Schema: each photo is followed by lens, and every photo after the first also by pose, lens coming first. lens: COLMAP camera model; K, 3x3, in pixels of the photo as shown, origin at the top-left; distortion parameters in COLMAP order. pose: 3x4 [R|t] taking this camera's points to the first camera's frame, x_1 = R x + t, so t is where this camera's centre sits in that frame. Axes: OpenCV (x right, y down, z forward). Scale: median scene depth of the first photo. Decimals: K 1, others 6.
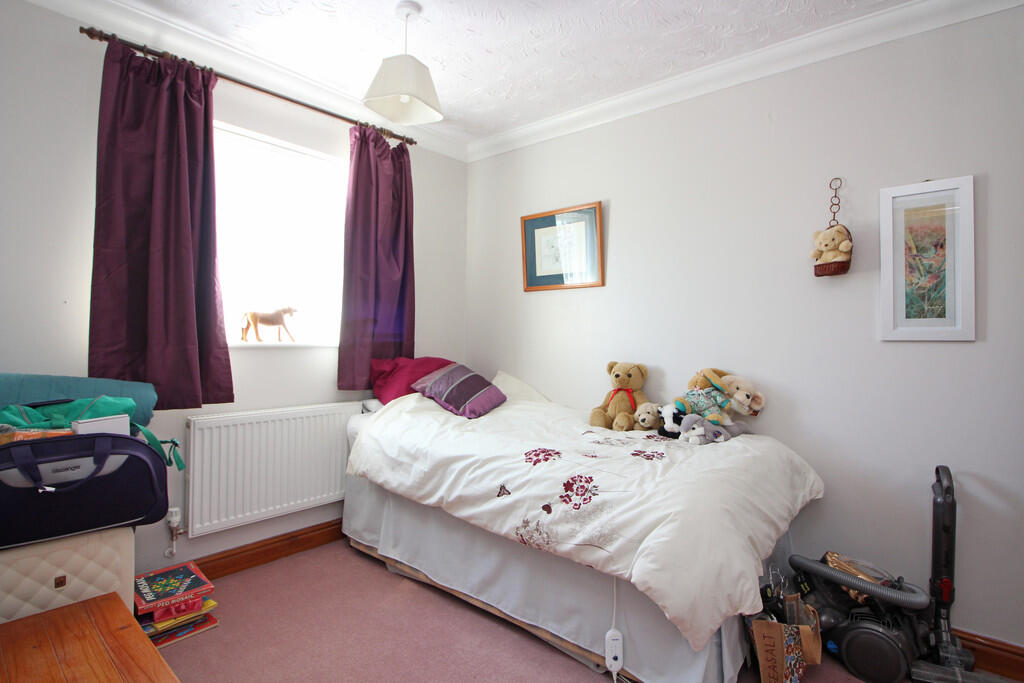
lens RADIAL K [[534.9, 0, 511.0], [0, 534.9, 322.8], [0, 0, 1]] dist [0.000498, -0.000207]
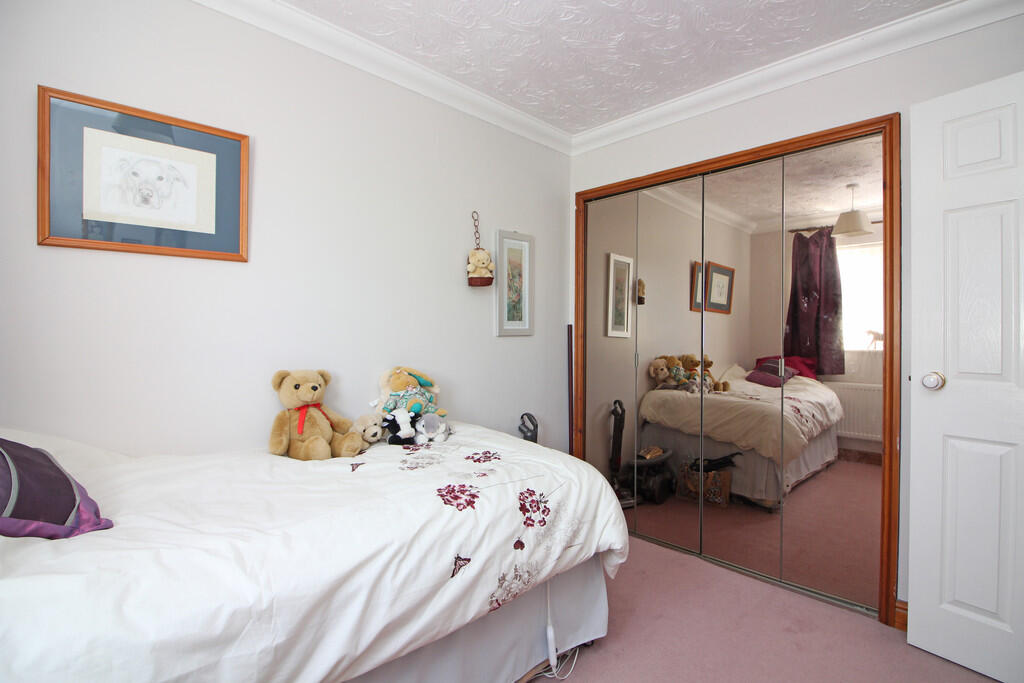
lens RADIAL K [[468.7, 0, 558.8], [0, 468.7, 334.3], [0, 0, 1]] dist [-0.016560, 0.000280]
pose [[0.035802, -0.013692, 0.999265, -0.582151], [-0.022776, 0.999635, 0.014513, 0.007284], [-0.999099, -0.023279, 0.035477, 0.823108]]
